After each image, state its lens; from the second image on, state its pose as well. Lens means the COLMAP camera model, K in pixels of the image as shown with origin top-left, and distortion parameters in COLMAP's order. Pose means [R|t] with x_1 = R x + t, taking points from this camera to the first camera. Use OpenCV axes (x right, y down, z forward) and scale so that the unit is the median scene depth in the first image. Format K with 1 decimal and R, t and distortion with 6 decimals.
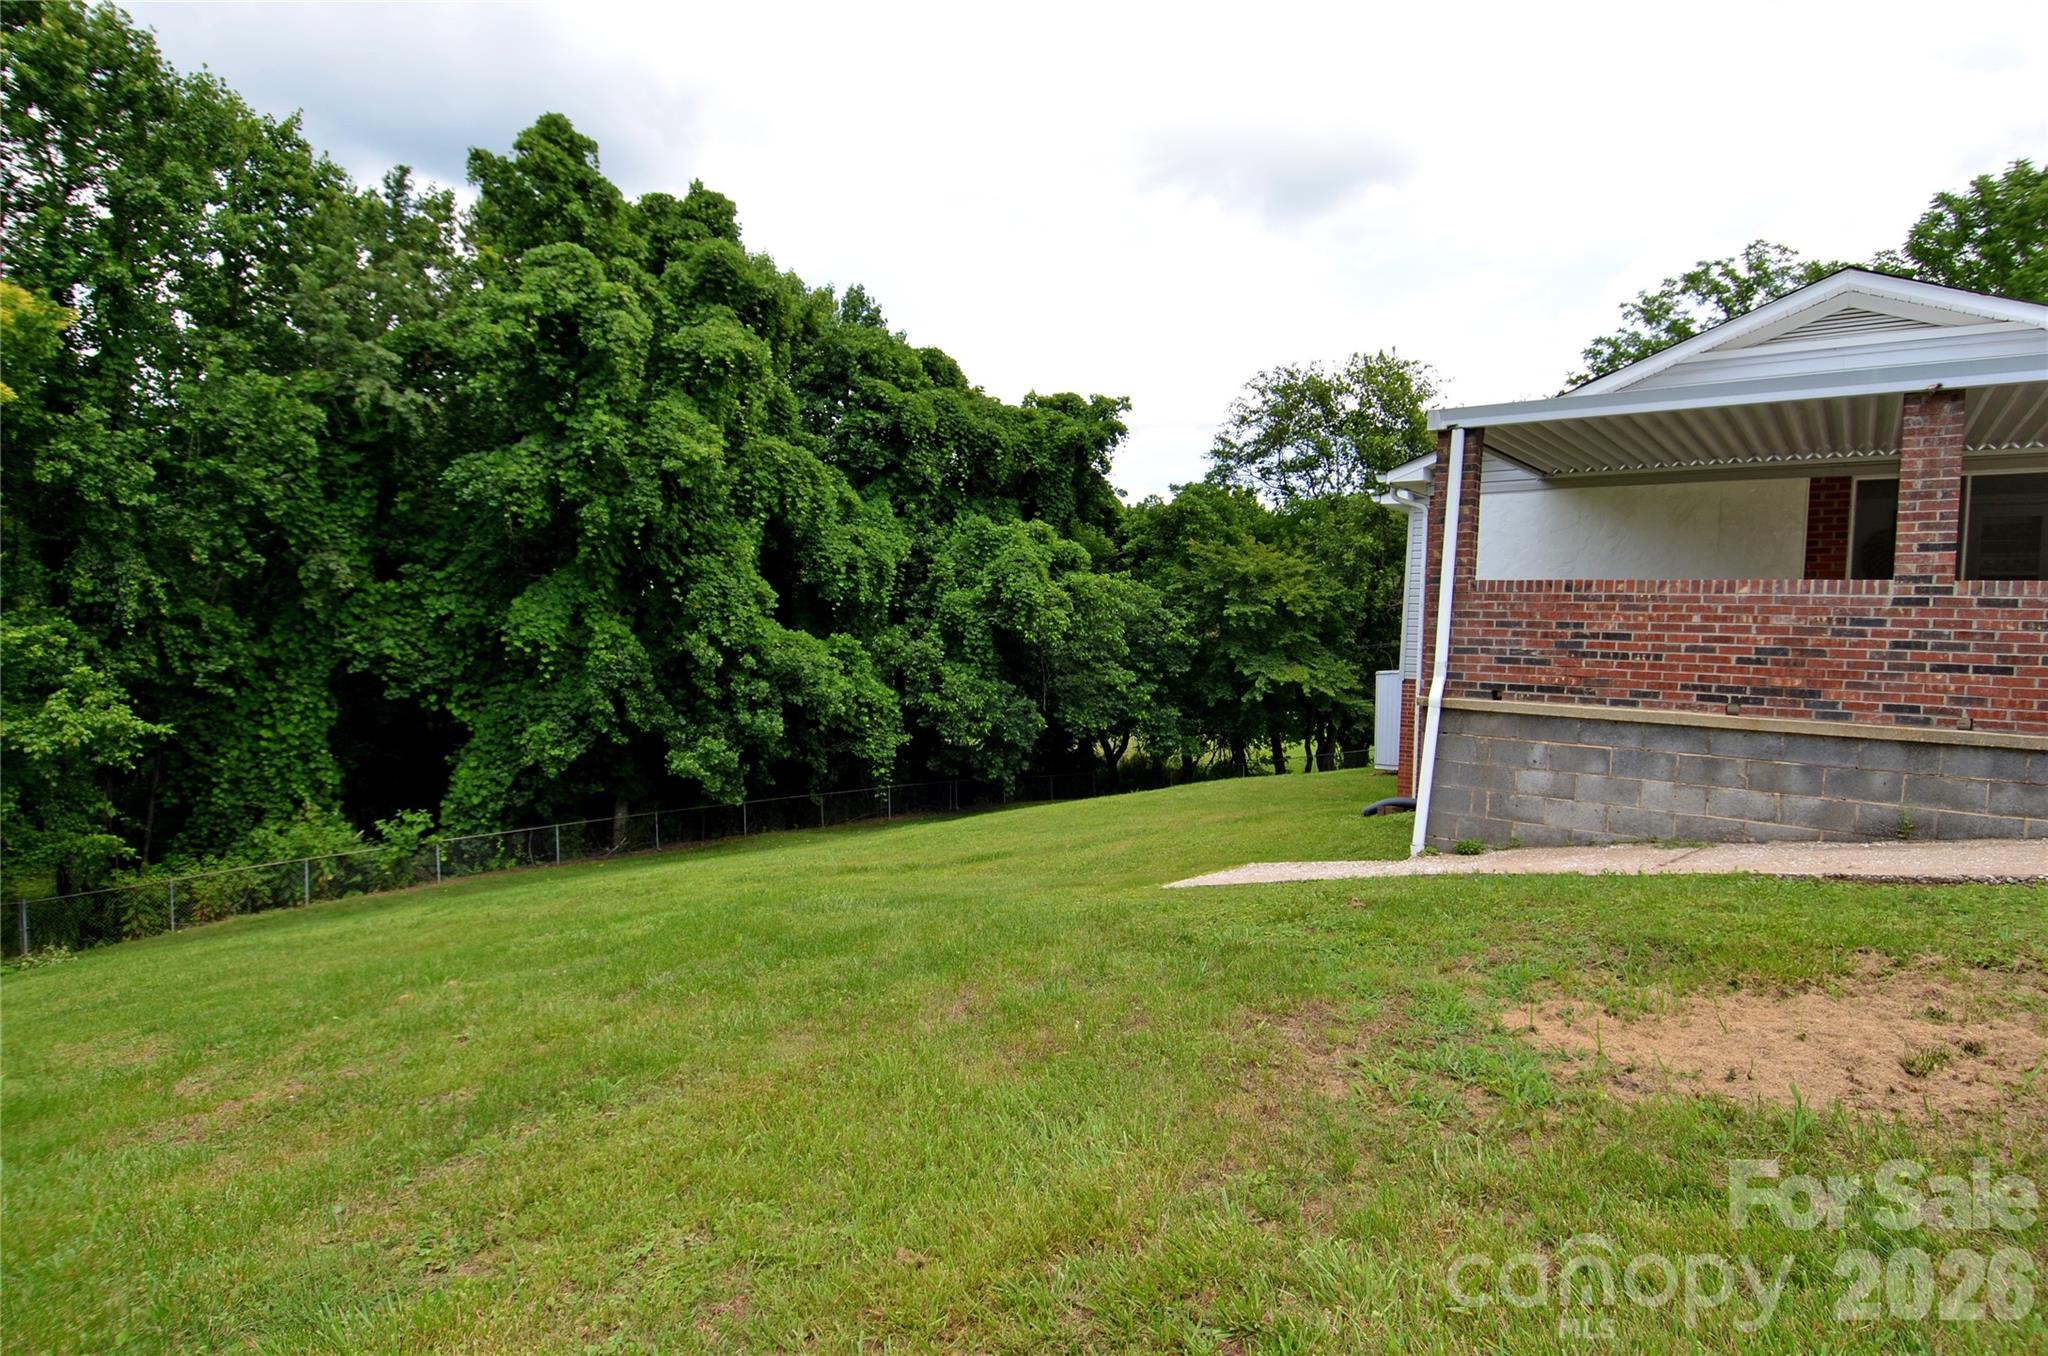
lens RADIAL K [[1078.5, 0, 1019.0], [0, 1078.5, 681.4], [0, 0, 1]] dist [0.011526, -0.022178]
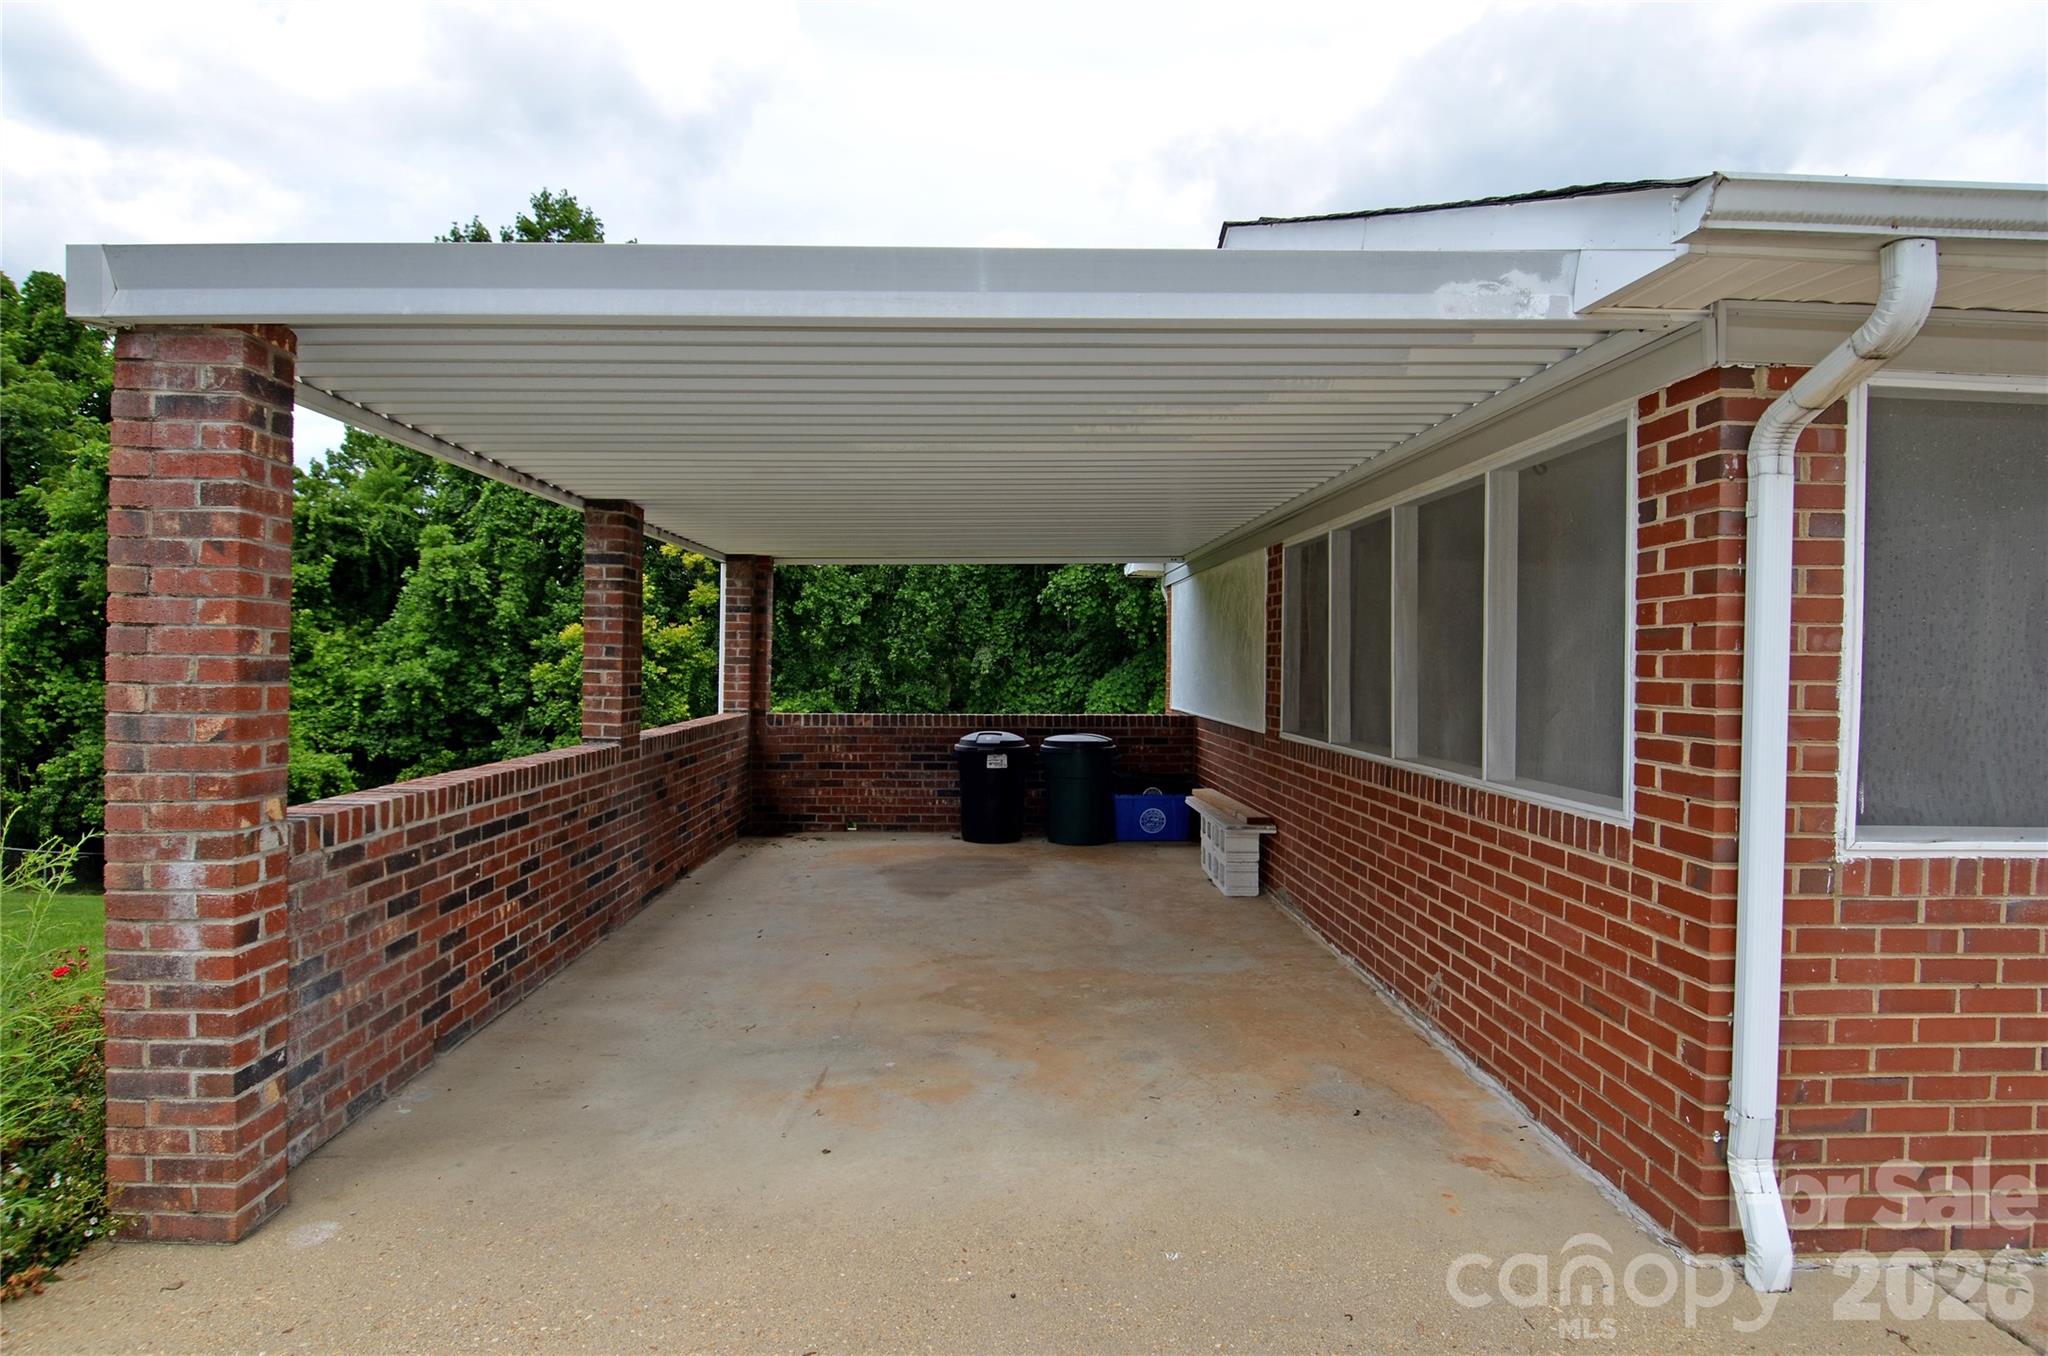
lens RADIAL K [[1078.5, 0, 1034.4], [0, 1078.5, 671.1], [0, 0, 1]] dist [0.011526, -0.022178]
pose [[0.645114, -0.010669, -0.764012, 0.404563], [-0.035539, 0.998401, -0.043950, -0.030814], [0.763259, 0.055505, 0.643704, 0.170193]]
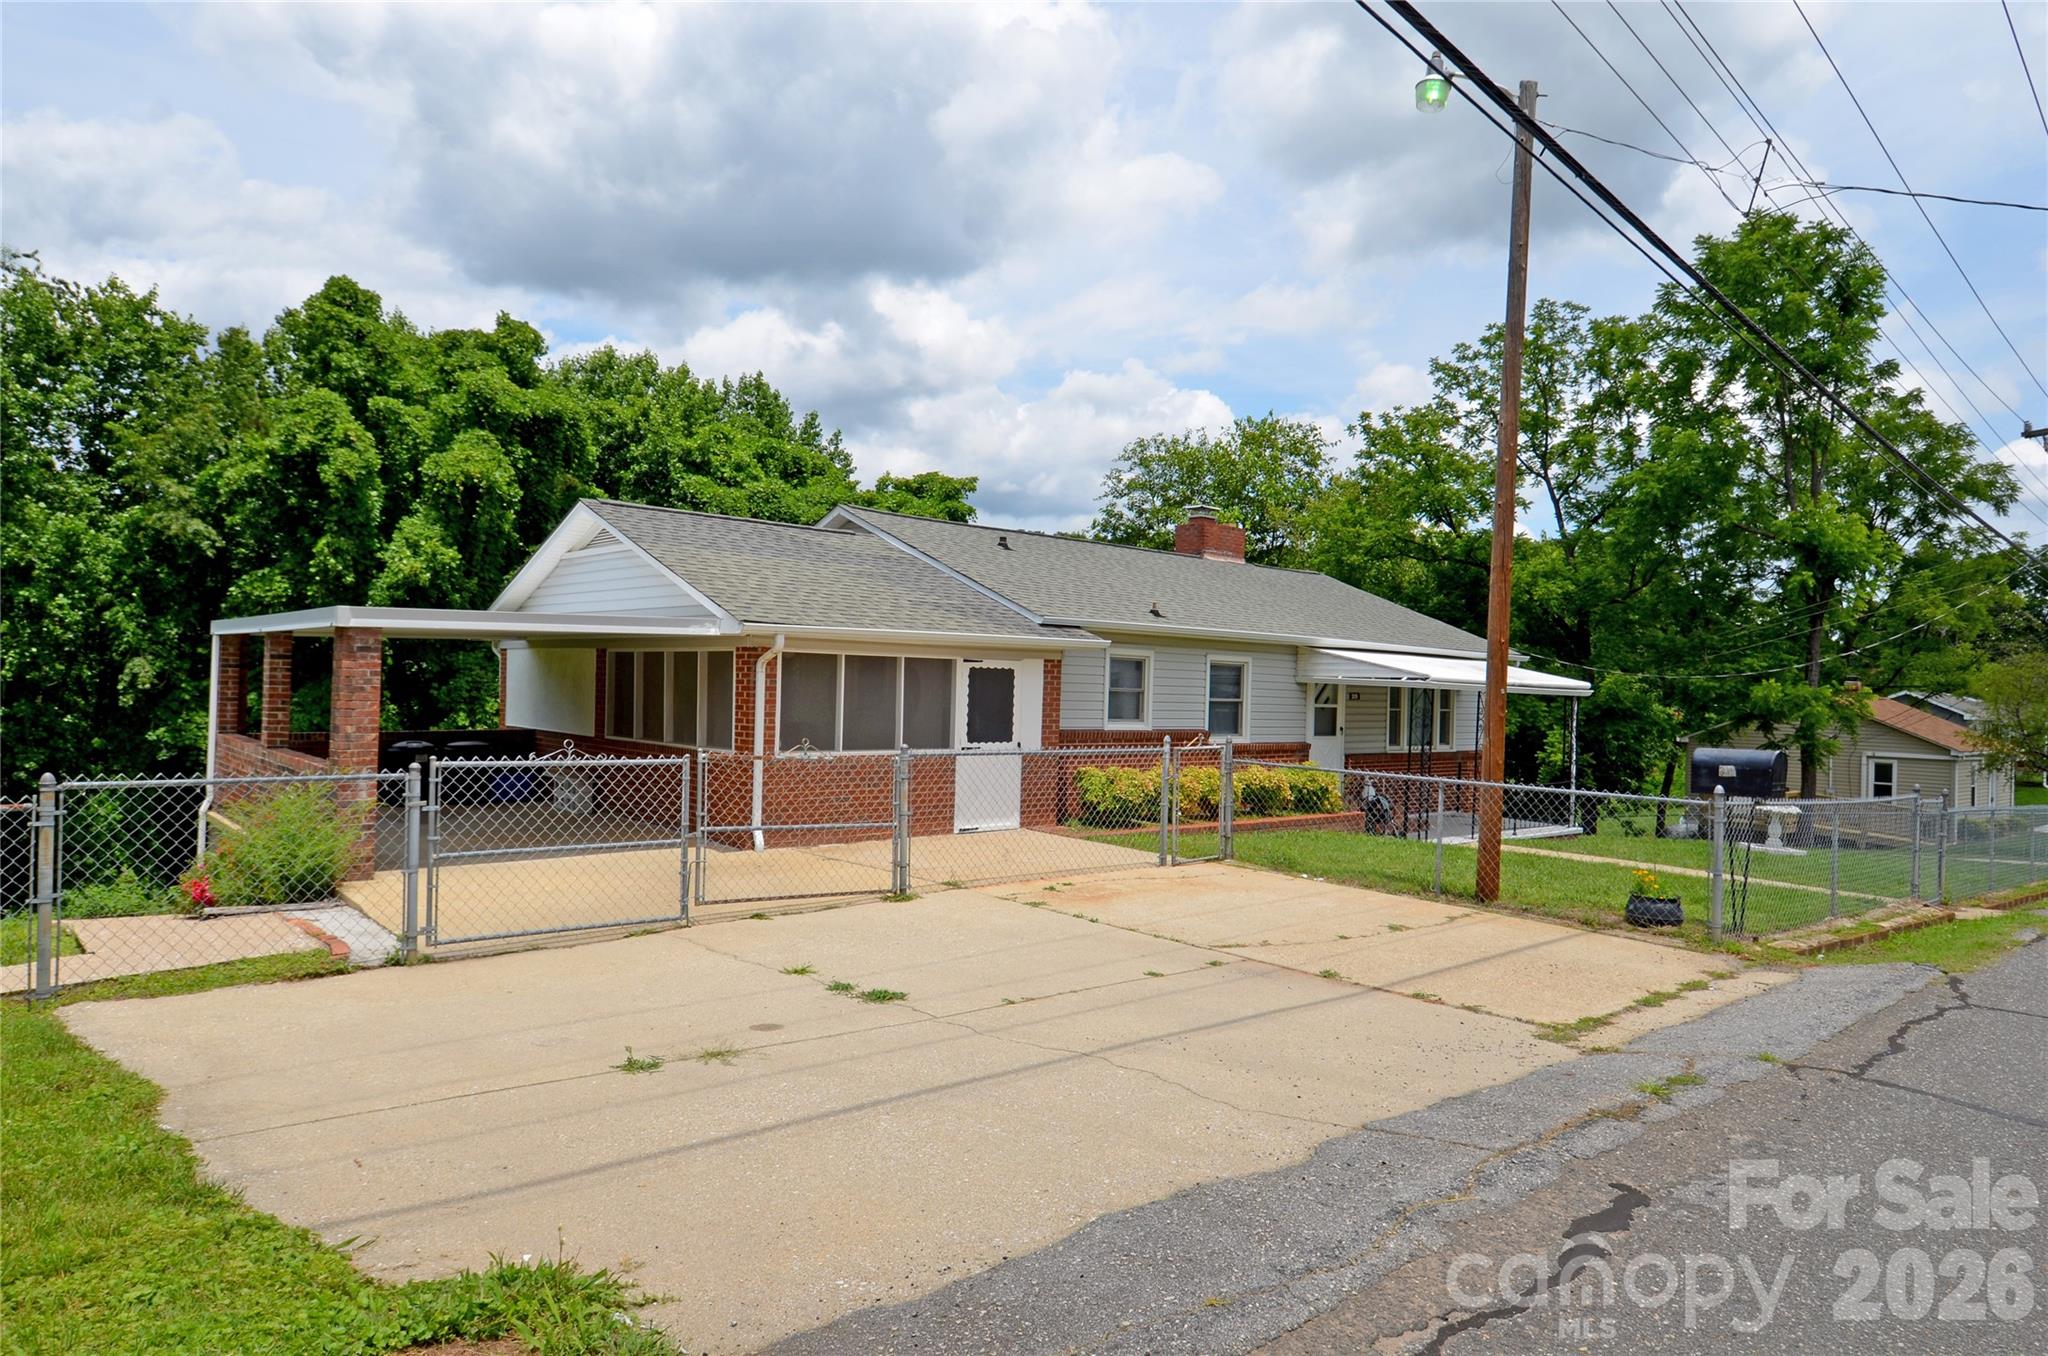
lens RADIAL K [[1235.8, 0, 1026.0], [0, 1235.8, 650.8], [0, 0, 1]] dist [0.005155, 0.003125]
pose [[0.980405, -0.007724, -0.196839, 0.547091], [-0.007867, 0.996899, -0.078304, -0.026294], [0.196834, 0.078318, 0.977304, -0.124212]]
